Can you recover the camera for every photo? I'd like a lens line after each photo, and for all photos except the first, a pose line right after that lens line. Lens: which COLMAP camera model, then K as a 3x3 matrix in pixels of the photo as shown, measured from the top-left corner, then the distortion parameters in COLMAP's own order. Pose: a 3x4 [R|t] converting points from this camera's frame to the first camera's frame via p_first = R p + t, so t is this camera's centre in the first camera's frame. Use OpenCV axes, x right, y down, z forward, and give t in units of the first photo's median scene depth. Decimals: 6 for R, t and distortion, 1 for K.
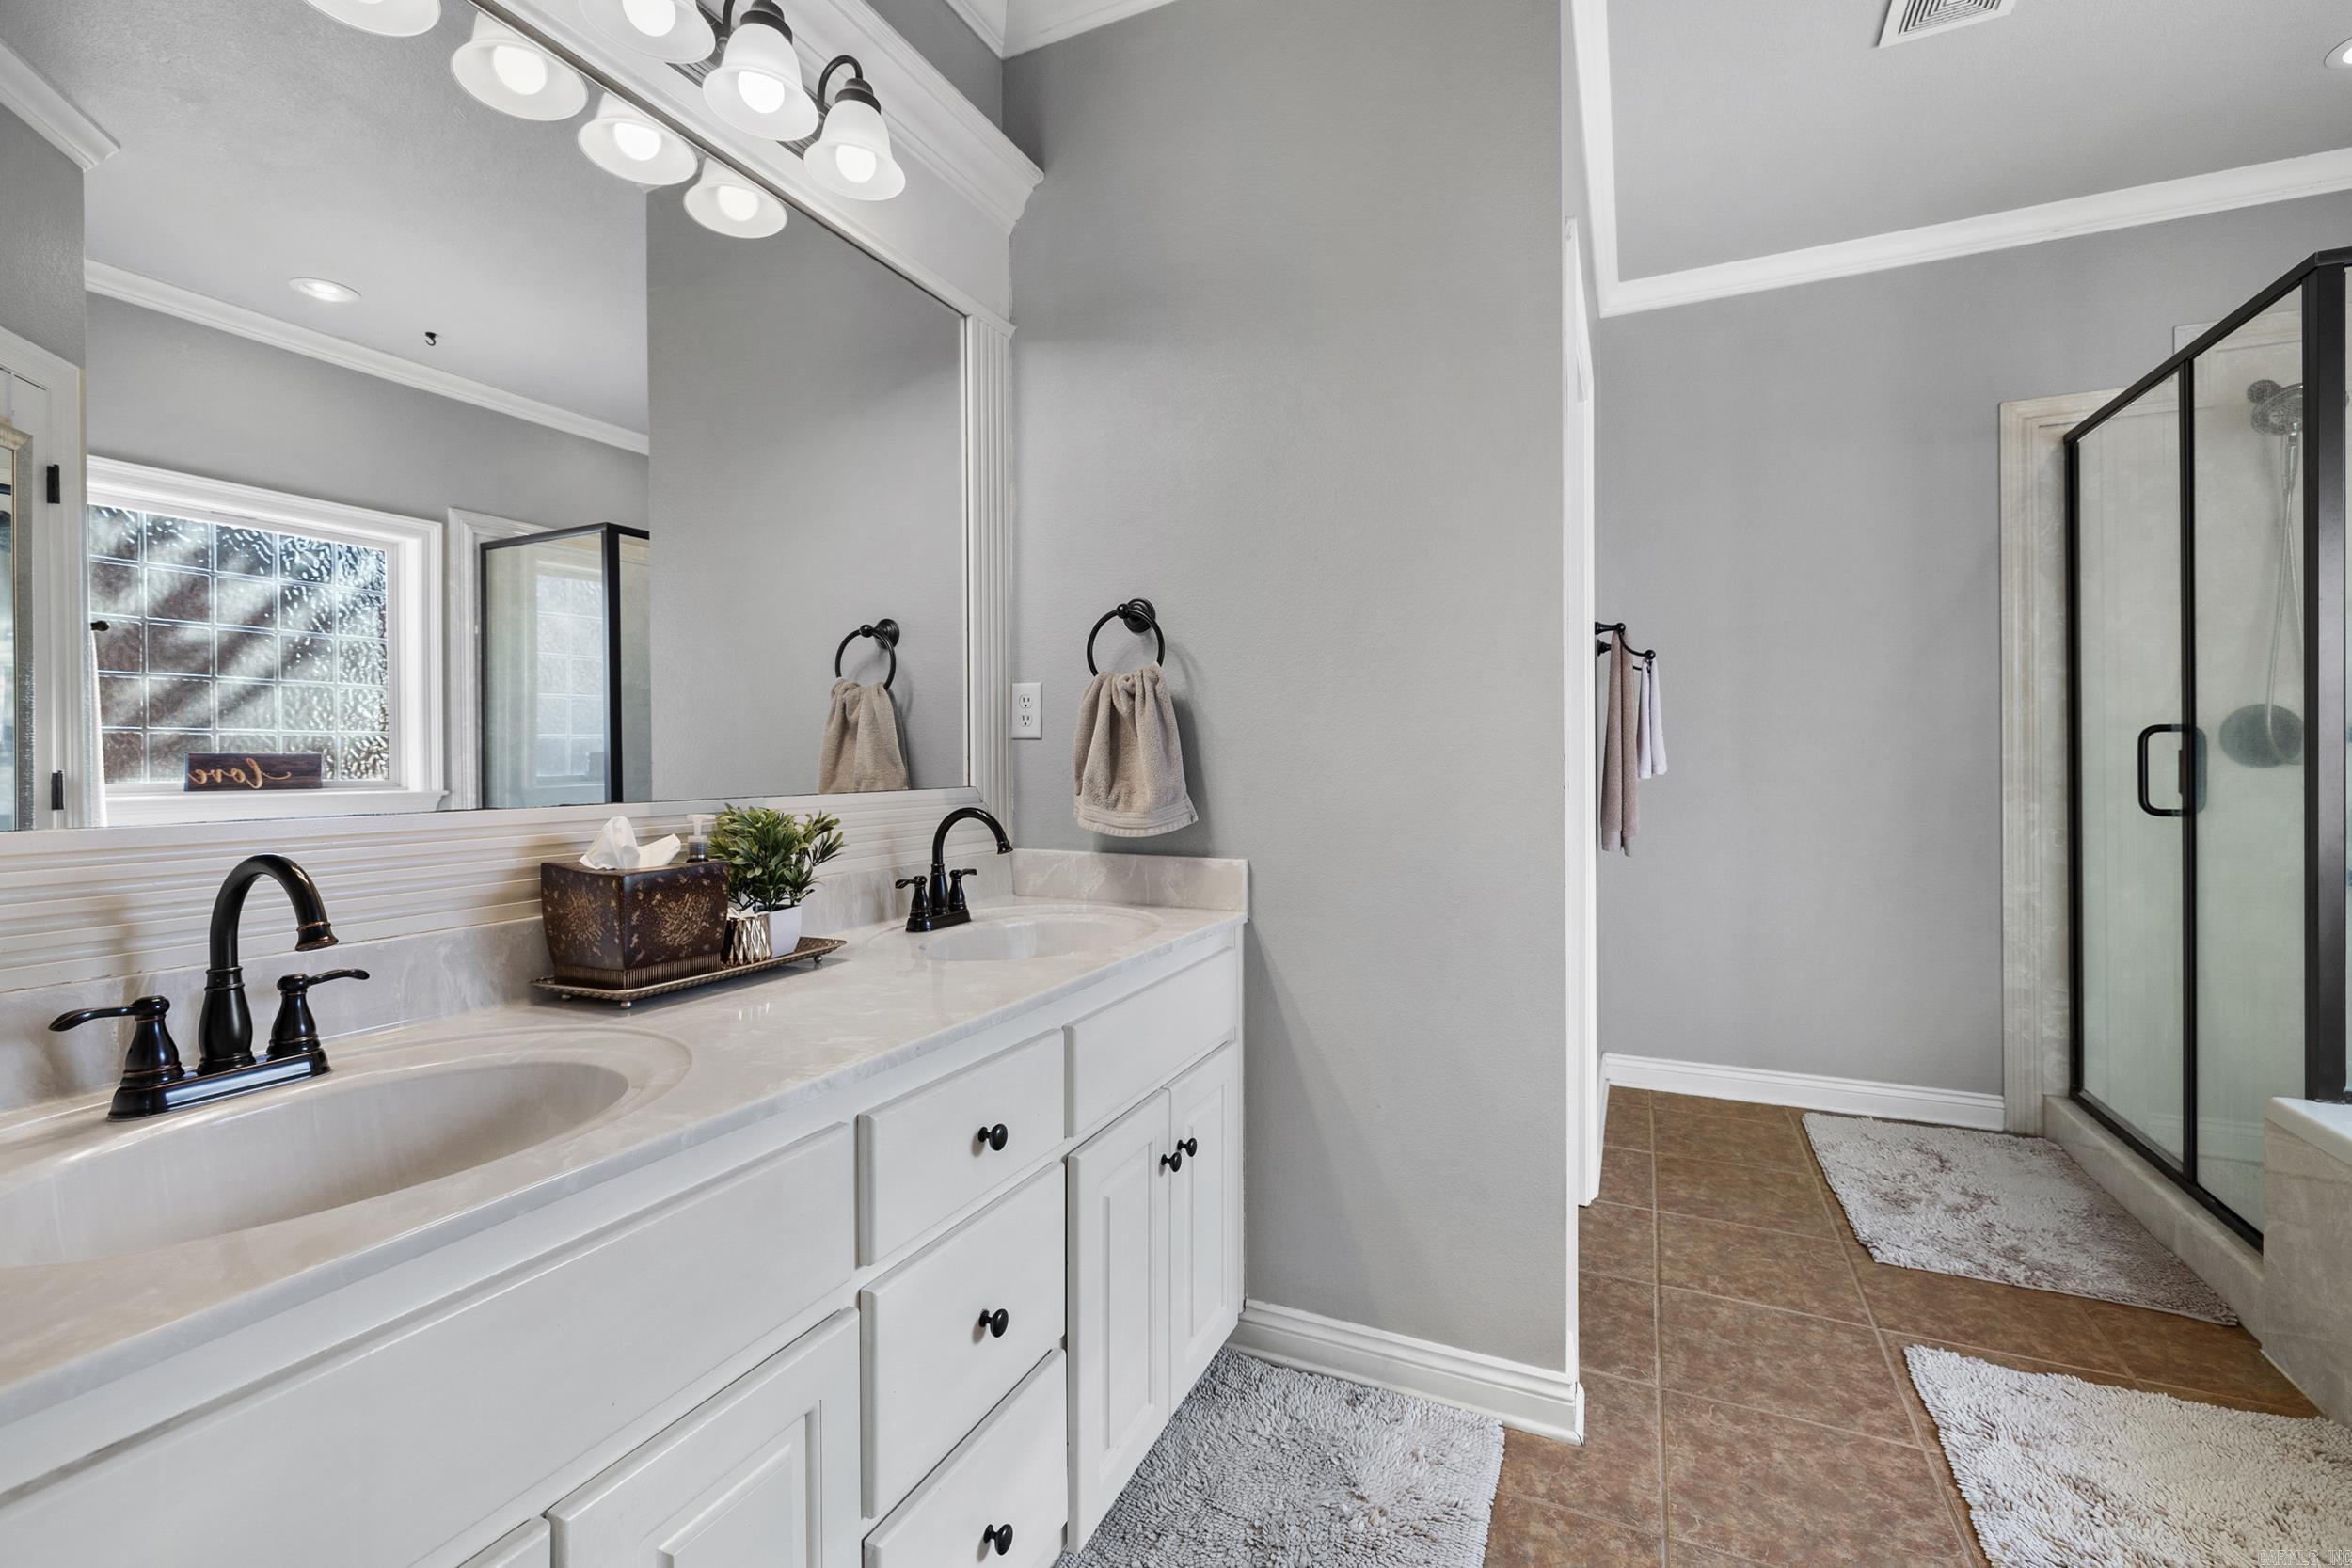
lens RADIAL K [[1033.9, 0, 1154.5], [0, 1033.9, 764.0], [0, 0, 1]] dist [-0.001782, -0.000238]
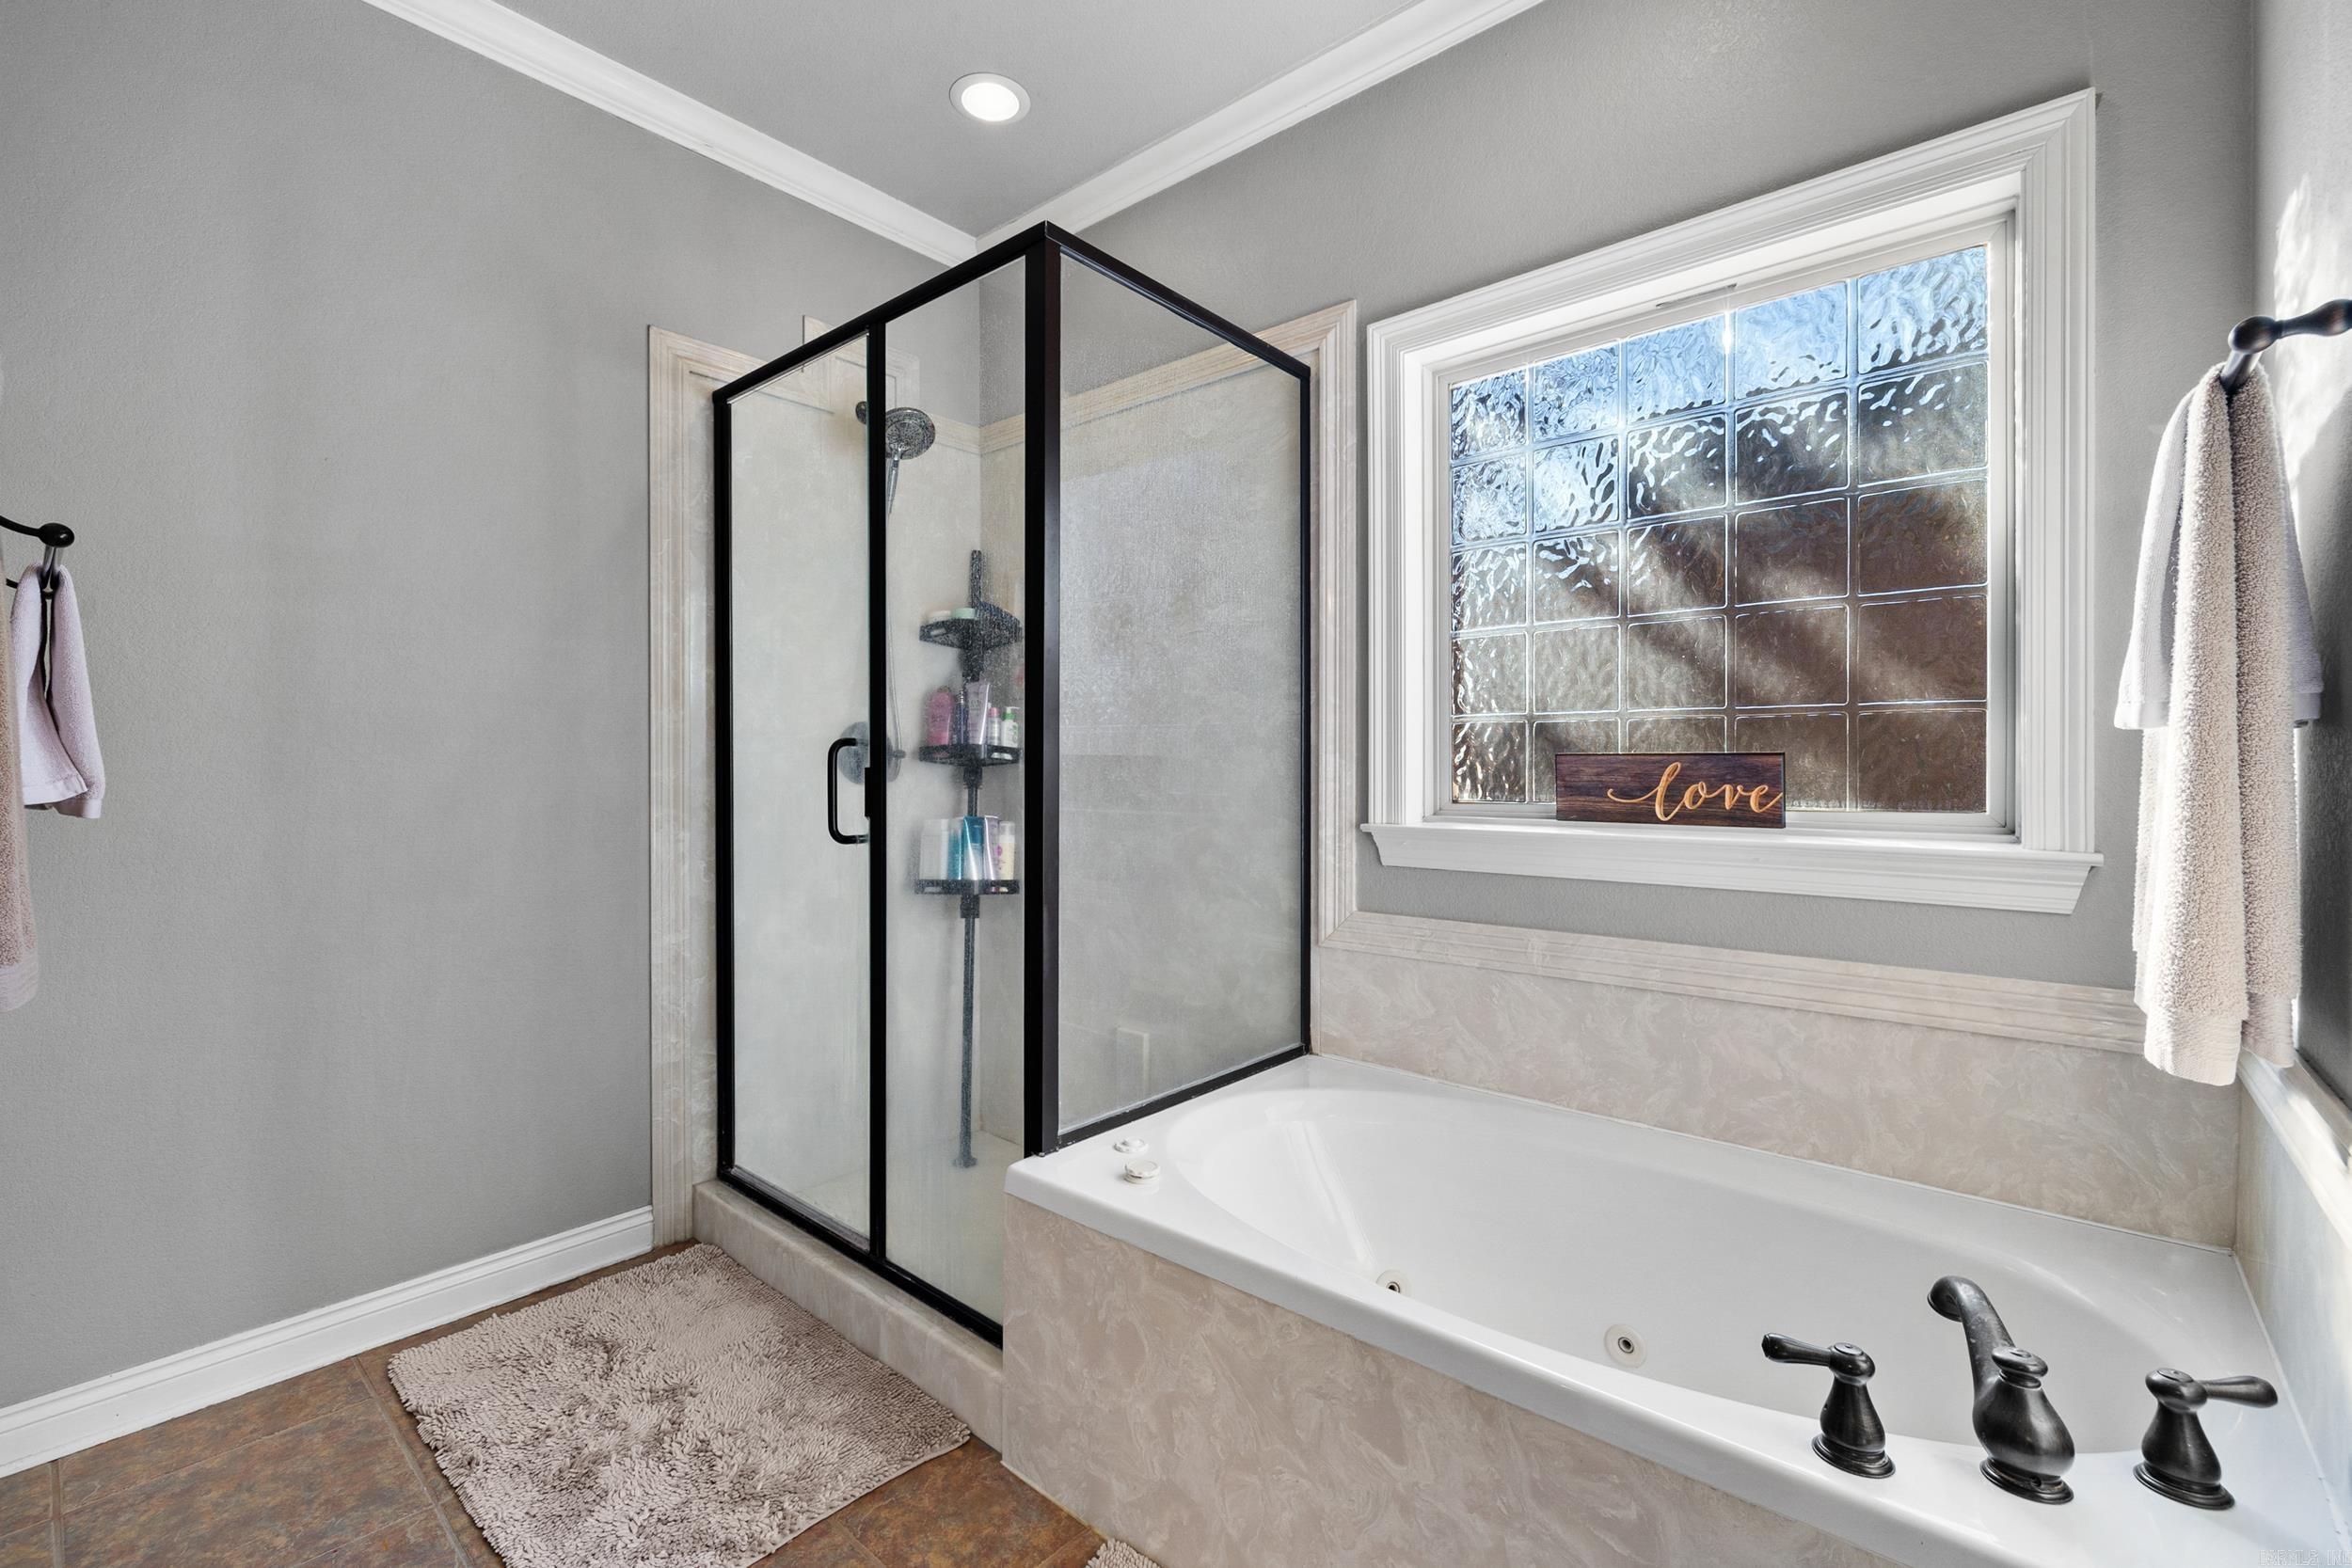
lens RADIAL K [[1033.9, 0, 1189.1], [0, 1033.9, 766.4], [0, 0, 1]] dist [-0.001782, -0.000238]
pose [[0.282666, 0.006697, 0.959195, 0.203314], [0.004066, 0.999958, -0.008179, -0.005085], [-0.959210, 0.006212, 0.282627, 0.431551]]
